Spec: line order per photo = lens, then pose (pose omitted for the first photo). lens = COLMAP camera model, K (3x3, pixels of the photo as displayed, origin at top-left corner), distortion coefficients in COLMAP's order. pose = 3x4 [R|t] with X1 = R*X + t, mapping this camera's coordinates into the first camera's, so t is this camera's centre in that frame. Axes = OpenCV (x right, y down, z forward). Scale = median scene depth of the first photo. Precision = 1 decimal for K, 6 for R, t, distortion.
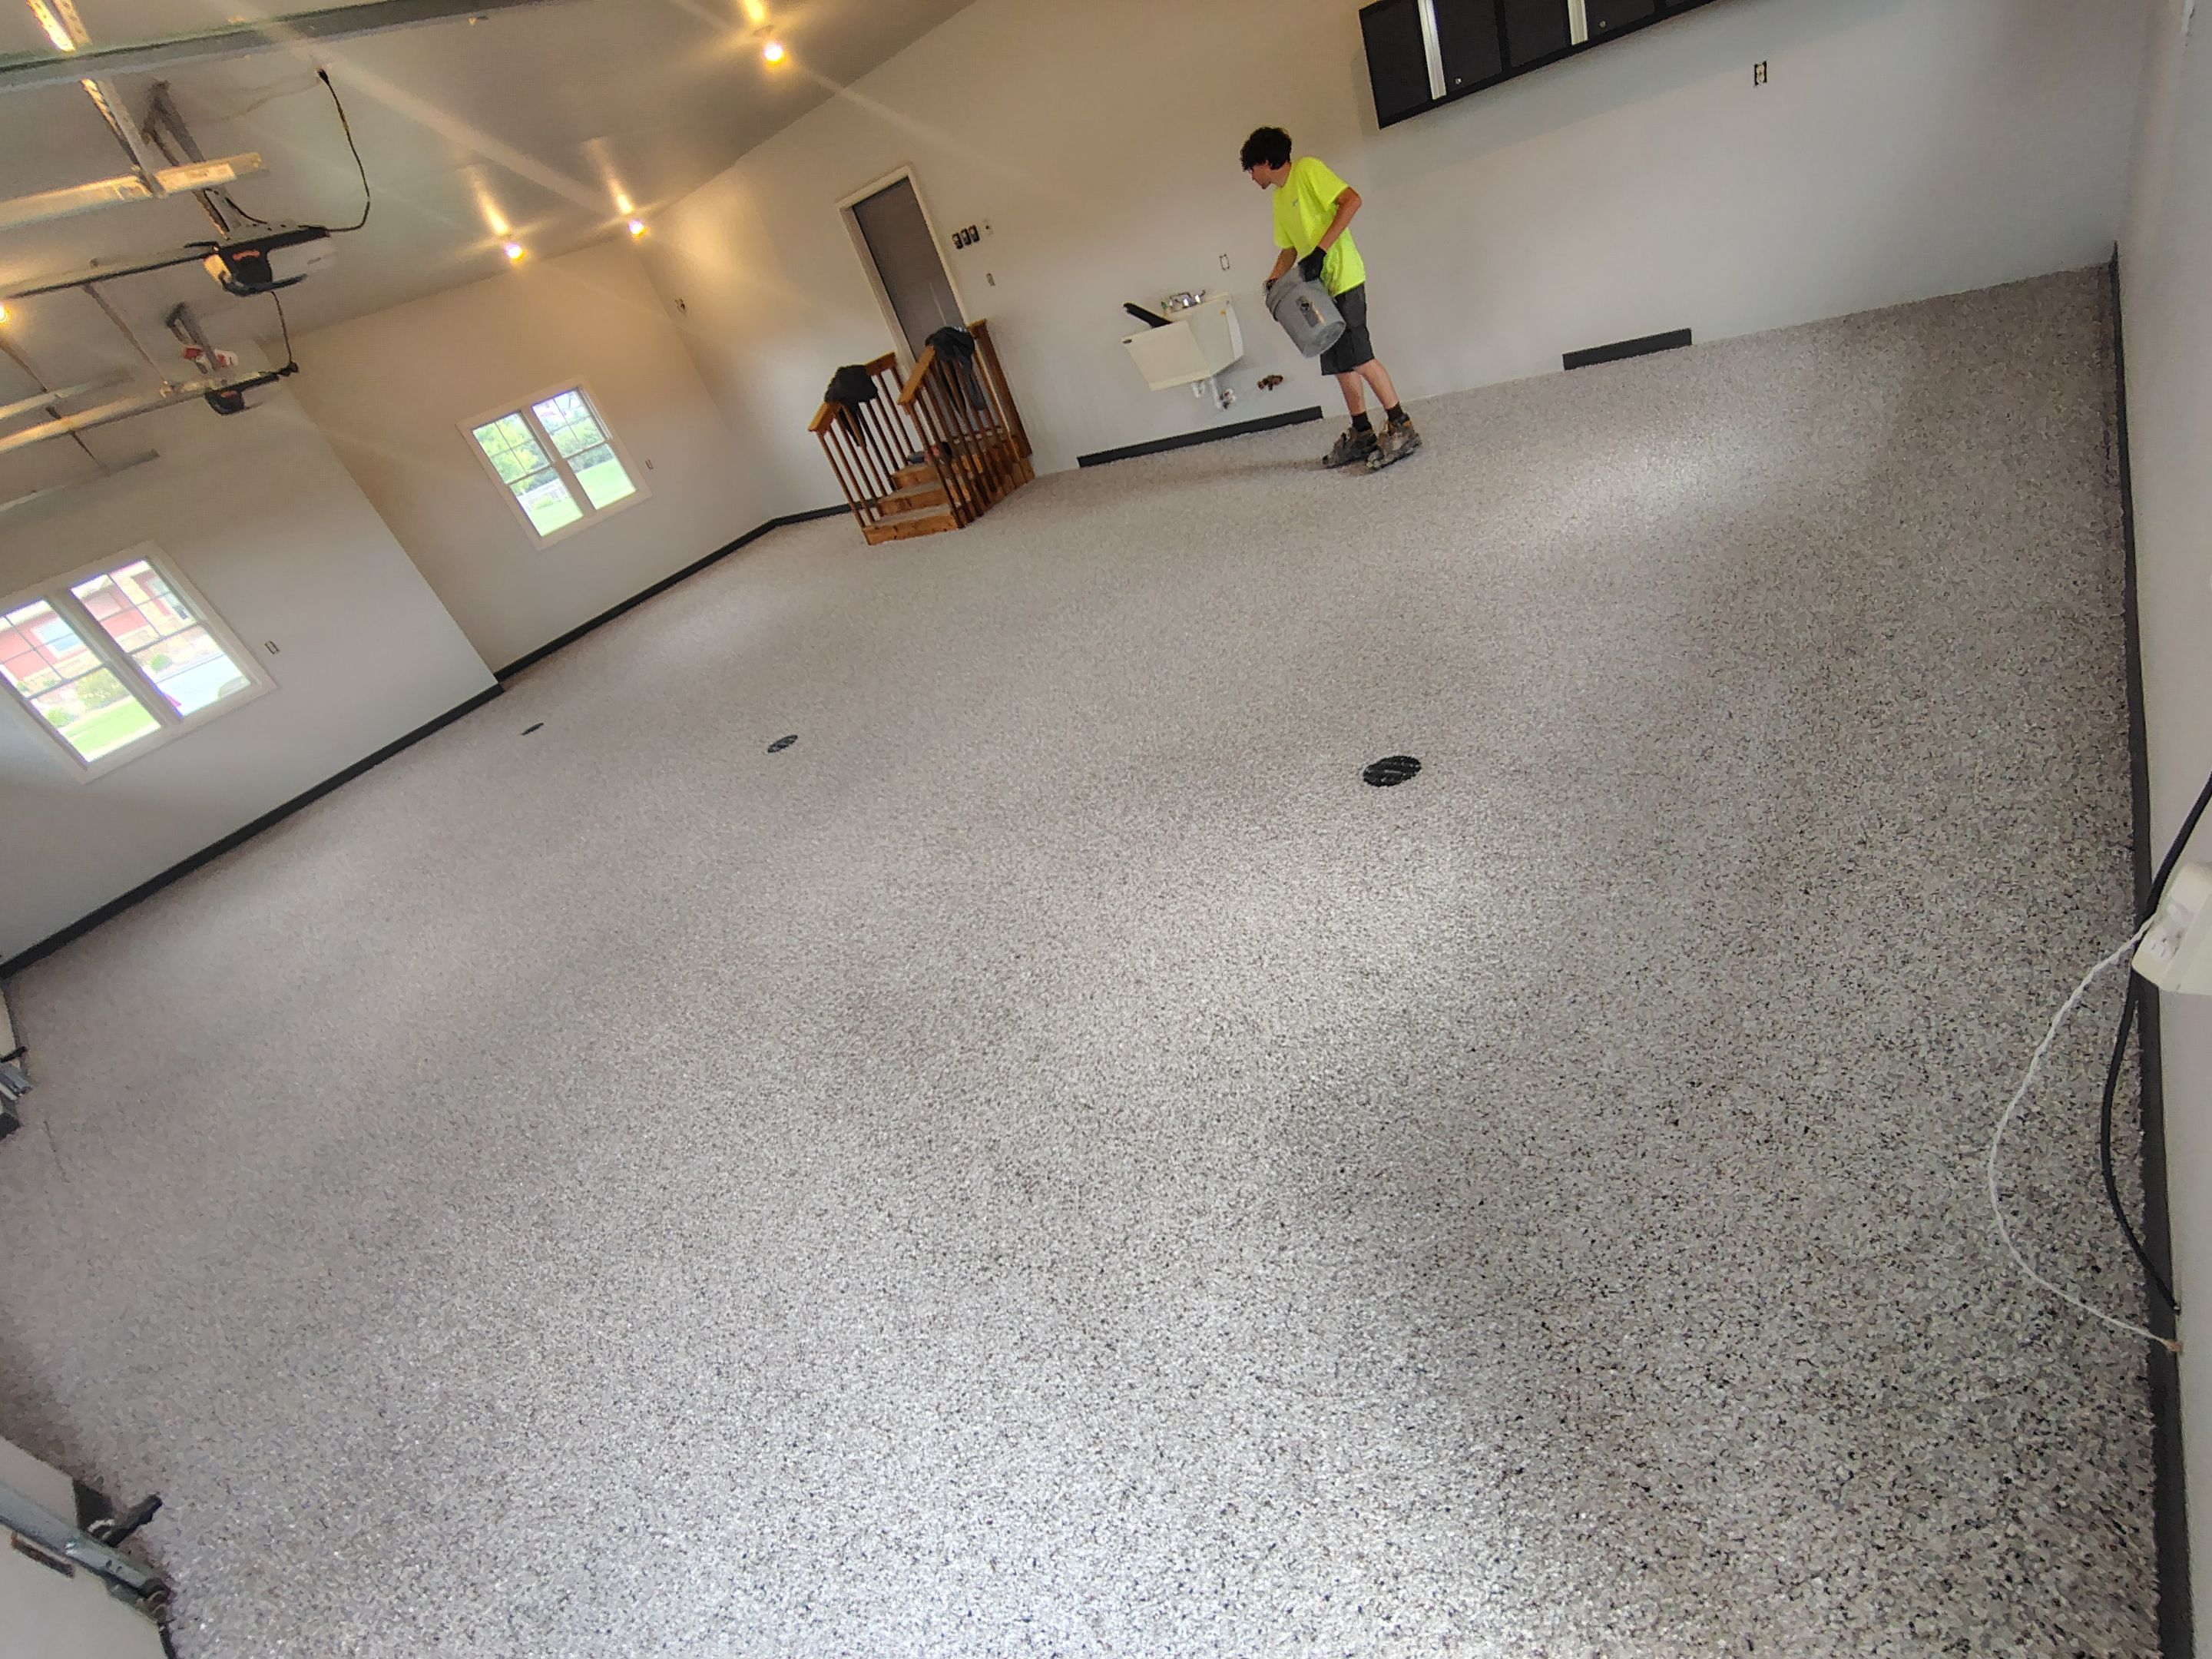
lens RADIAL K [[1023.1, 0, 1106.5], [0, 1023.1, 831.9], [0, 0, 1]] dist [-0.012743, 0.003643]
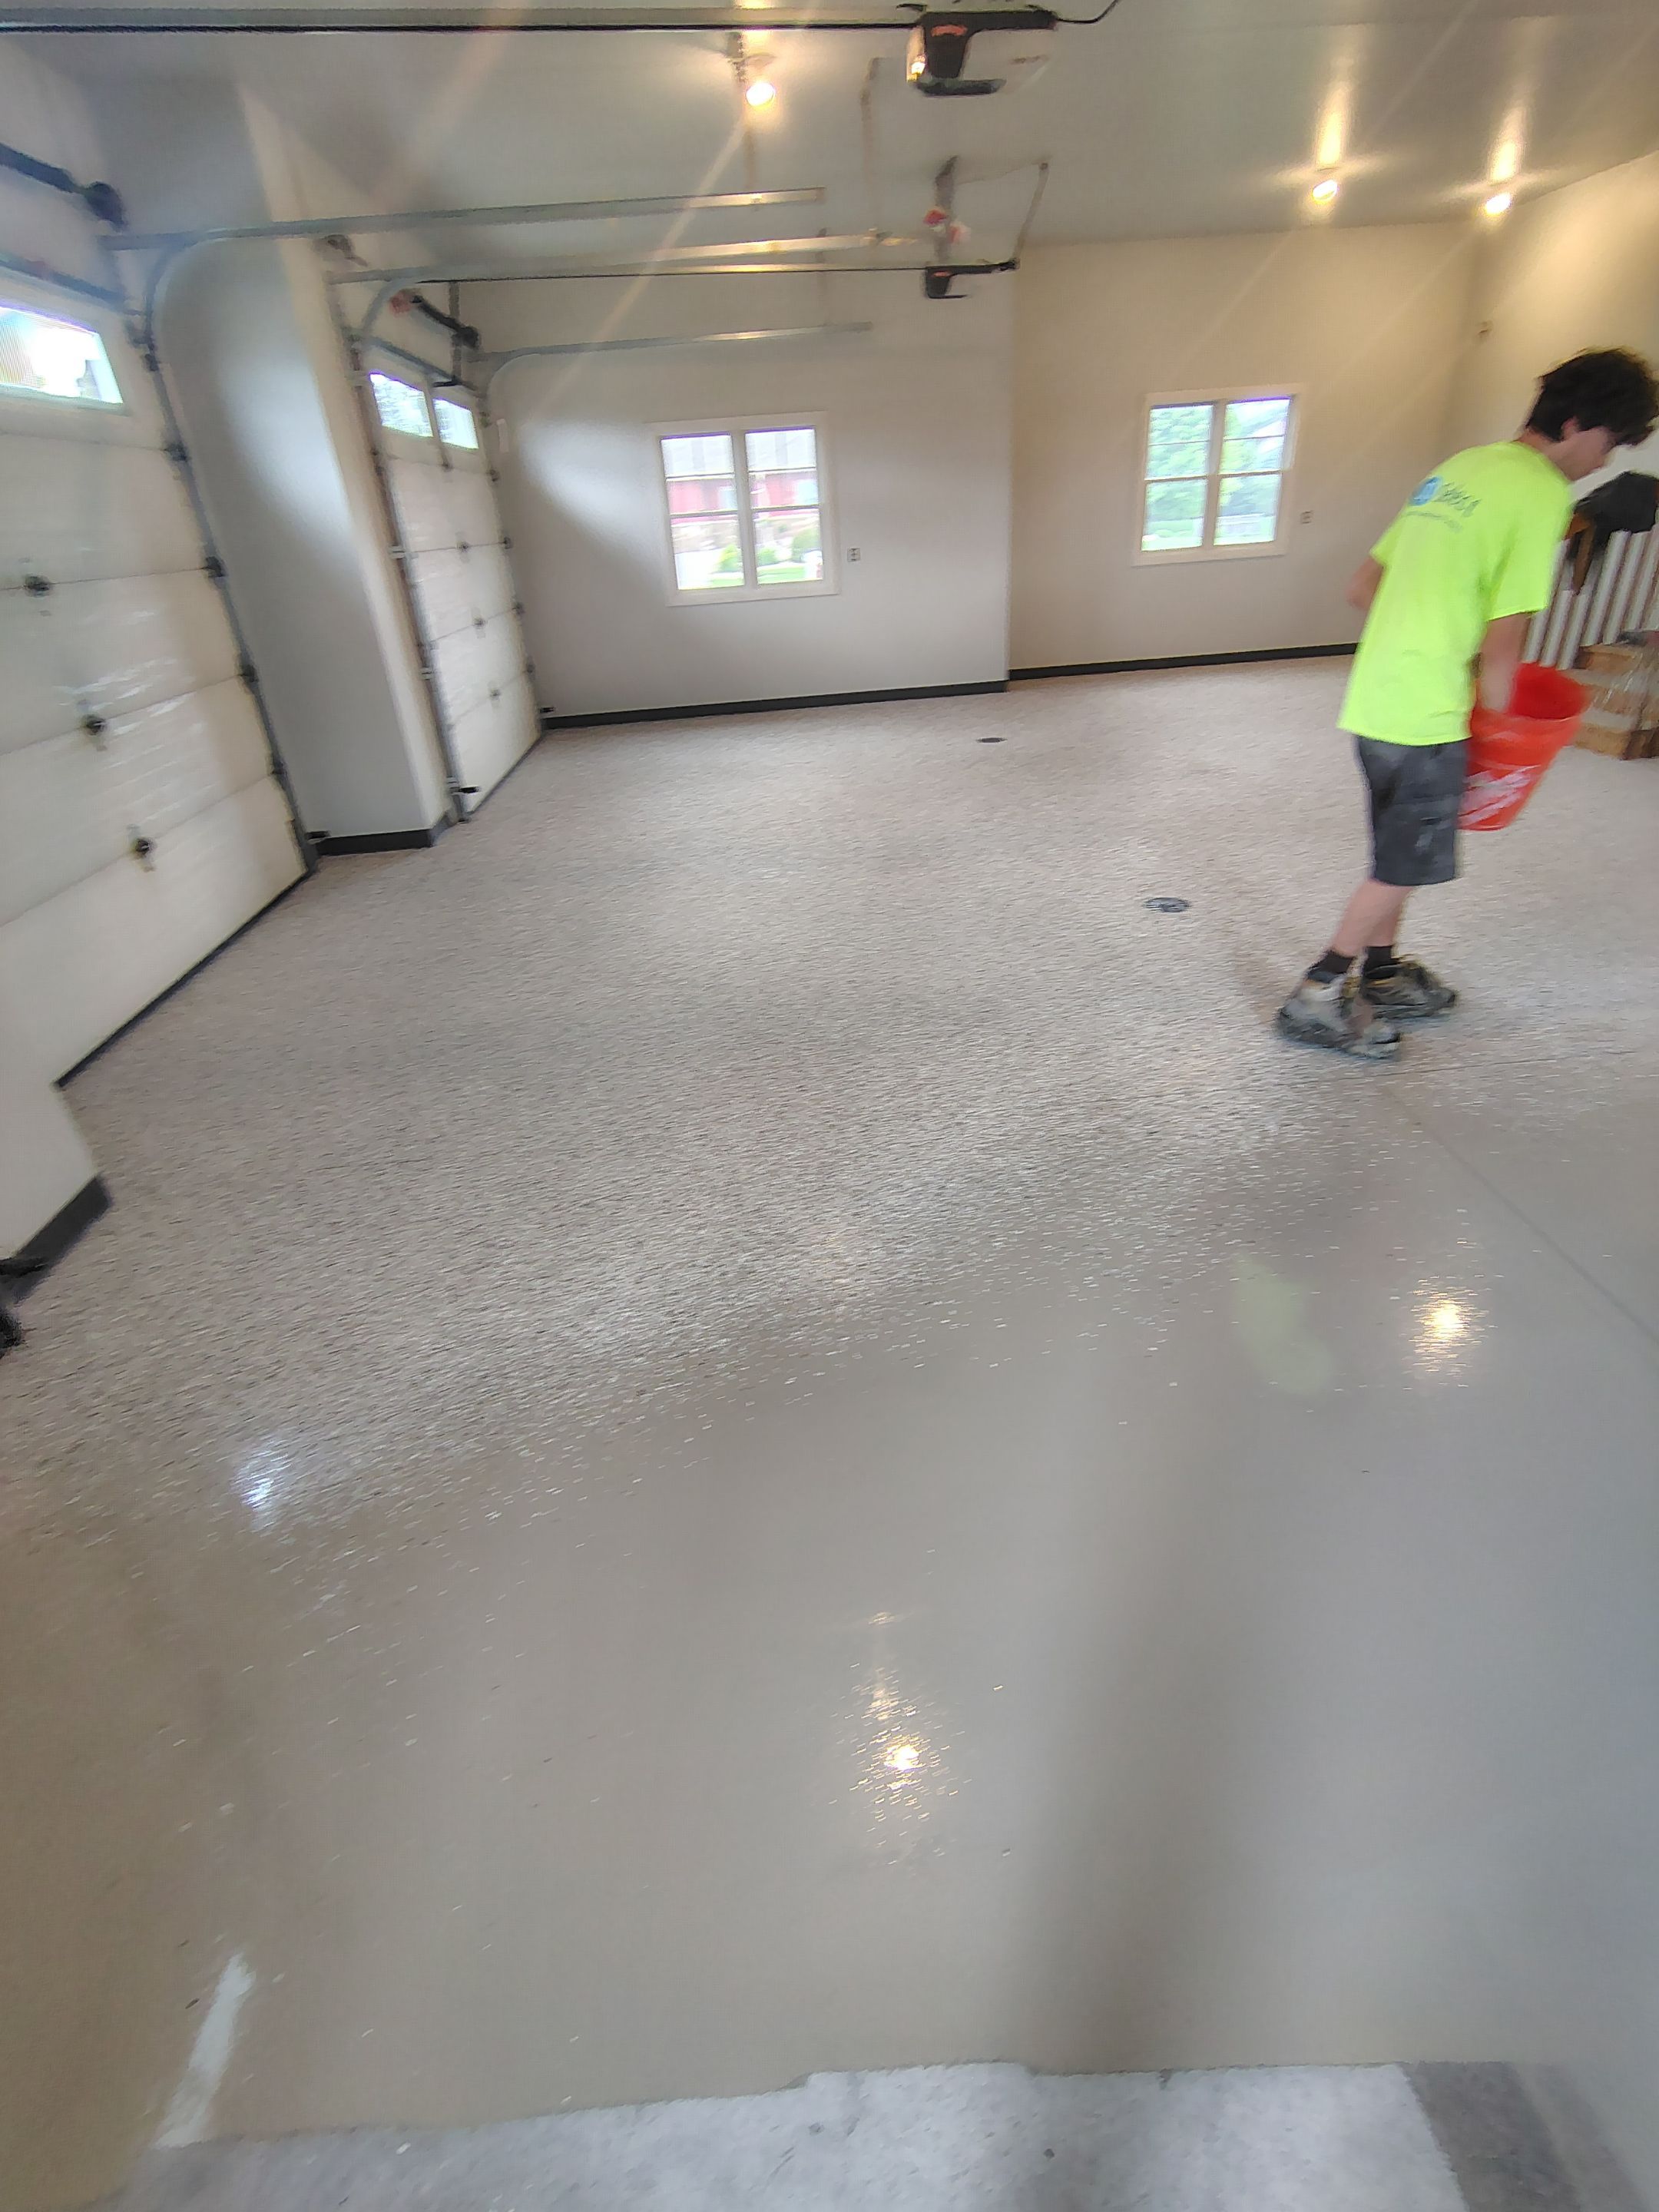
lens RADIAL K [[1043.1, 0, 800.4], [0, 1043.1, 1094.8], [0, 0, 1]] dist [-0.018113, 0.004764]
pose [[0.626406, 0.609812, -0.485535, -0.017408], [-0.527497, 0.790216, 0.311937, -0.046821], [0.573901, 0.060719, 0.816671, 0.143868]]
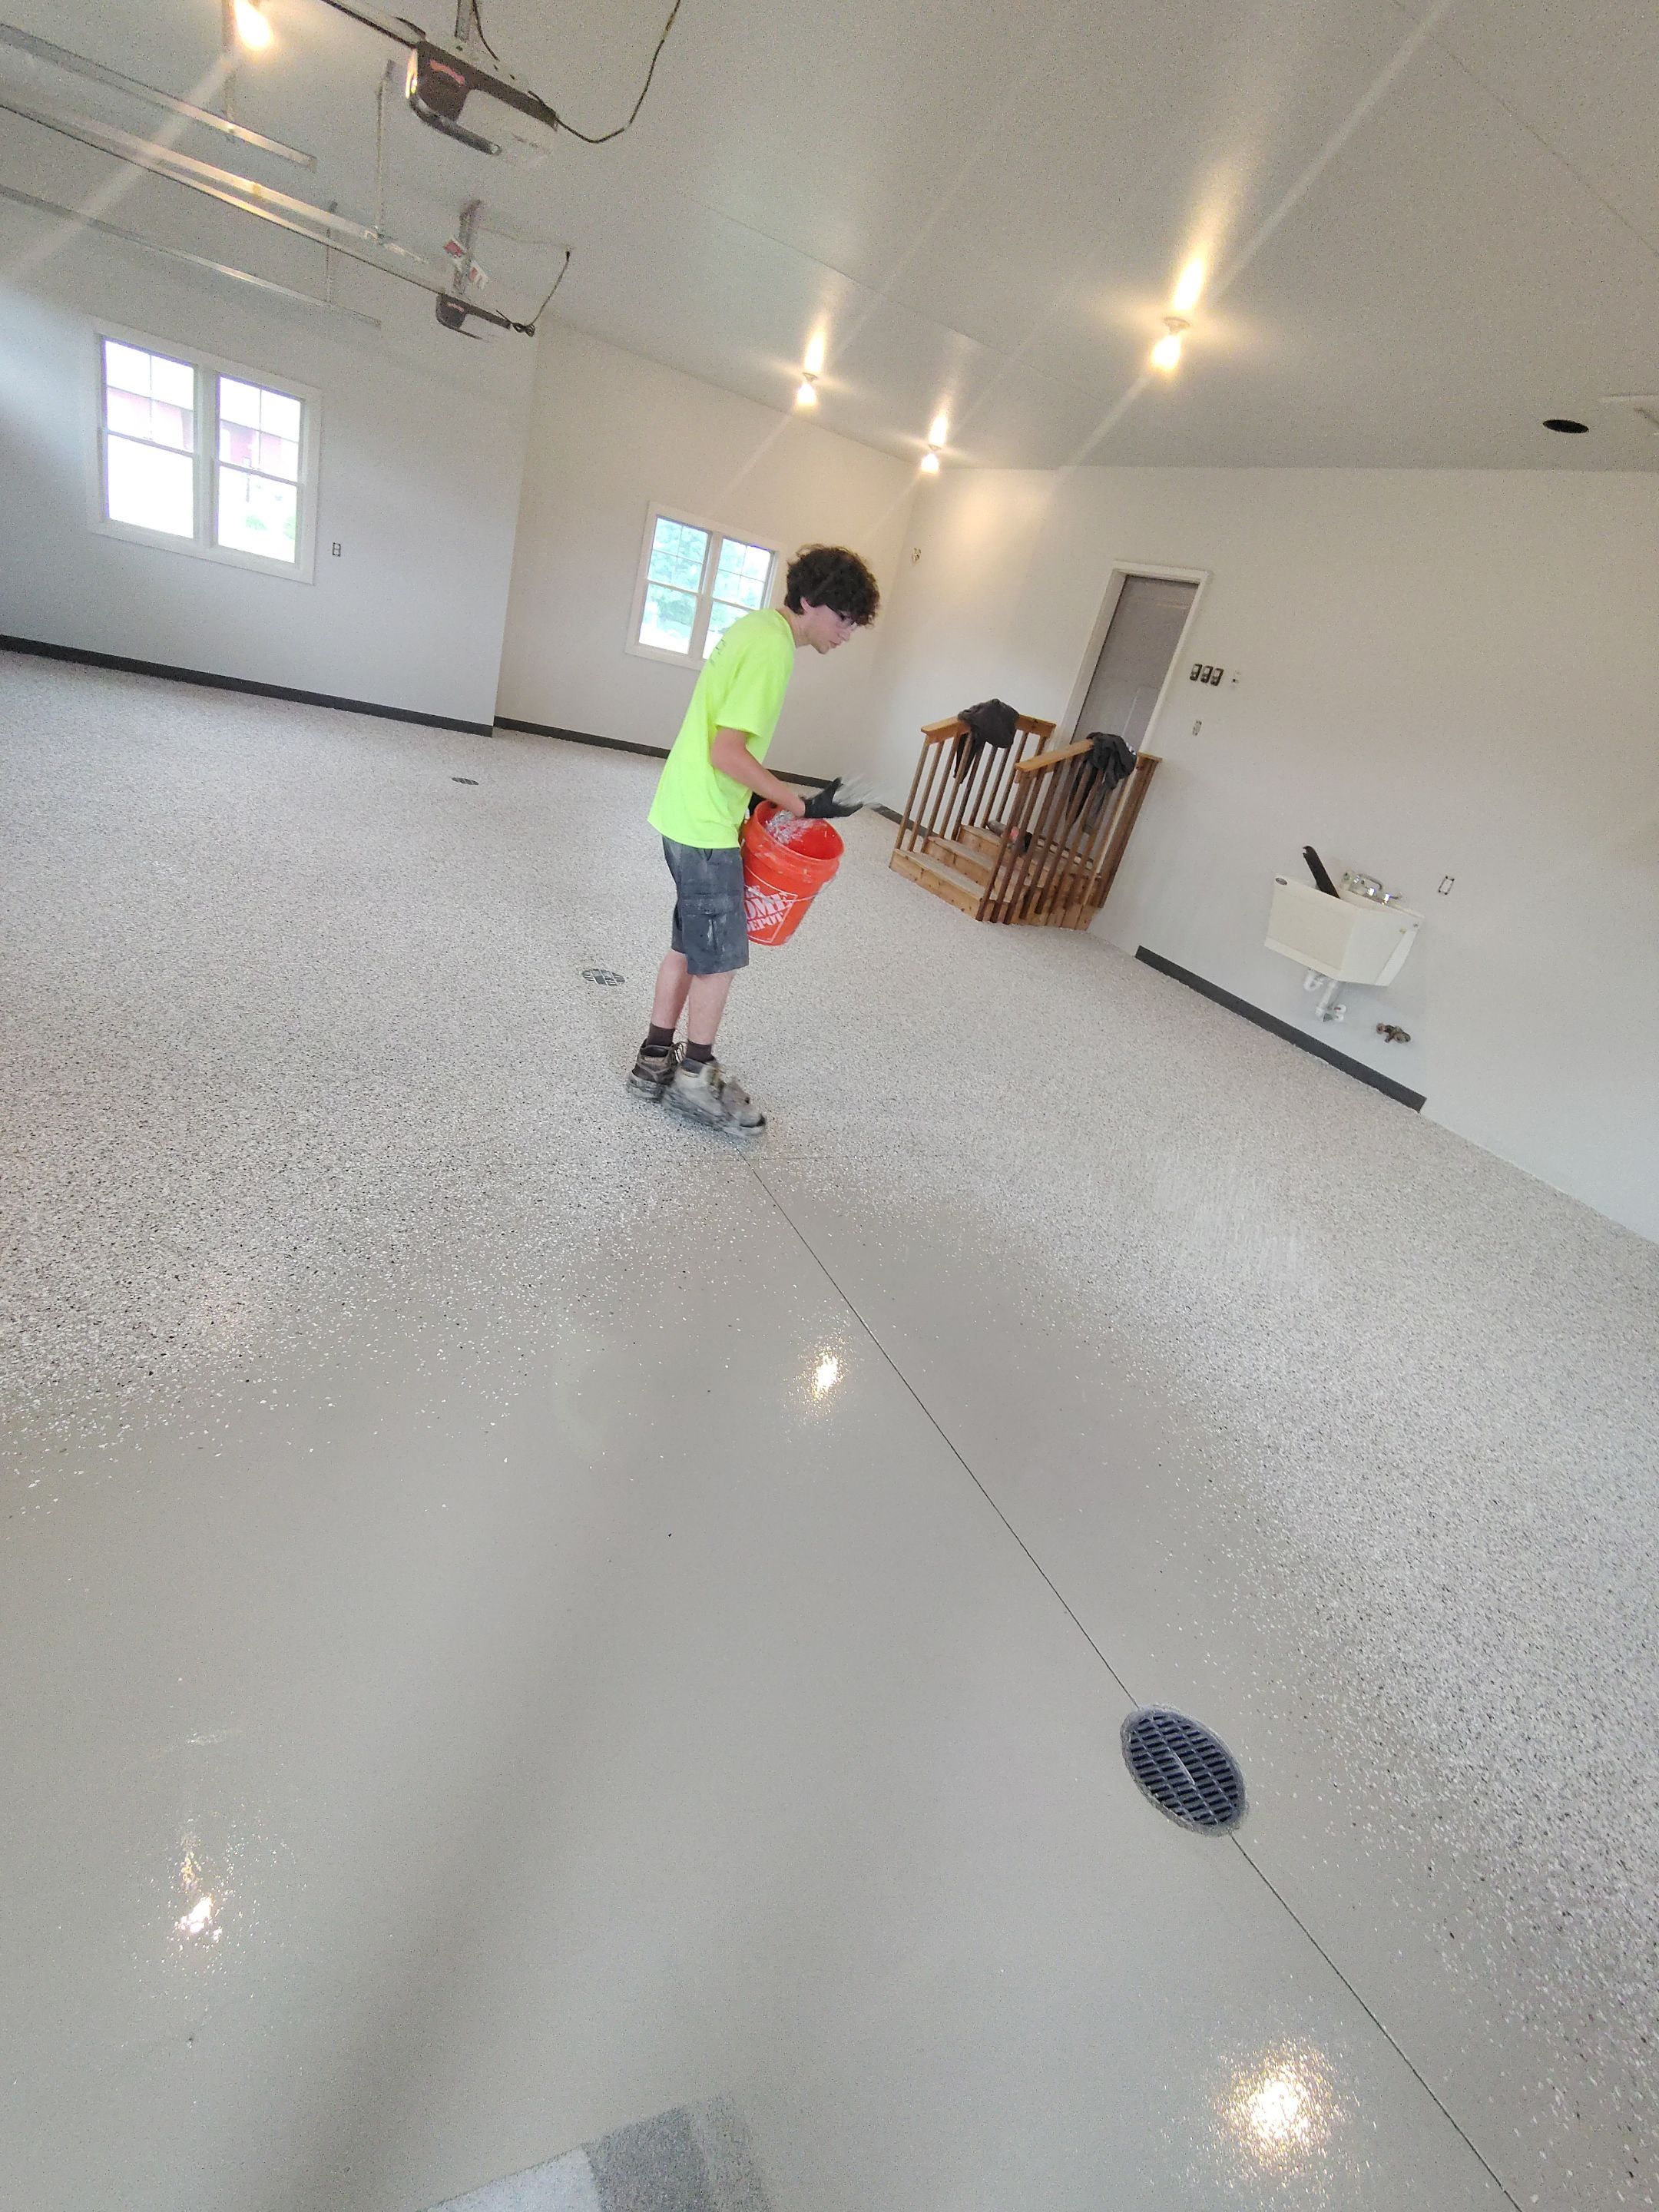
lens RADIAL K [[1044.1, 0, 822.3], [0, 1044.1, 1092.4], [0, 0, 1]] dist [-0.015463, 0.001874]
pose [[0.734186, 0.659465, -0.161485, -0.002375], [-0.673079, 0.738159, -0.045676, -0.065308], [0.089080, 0.142227, 0.985818, 0.155267]]
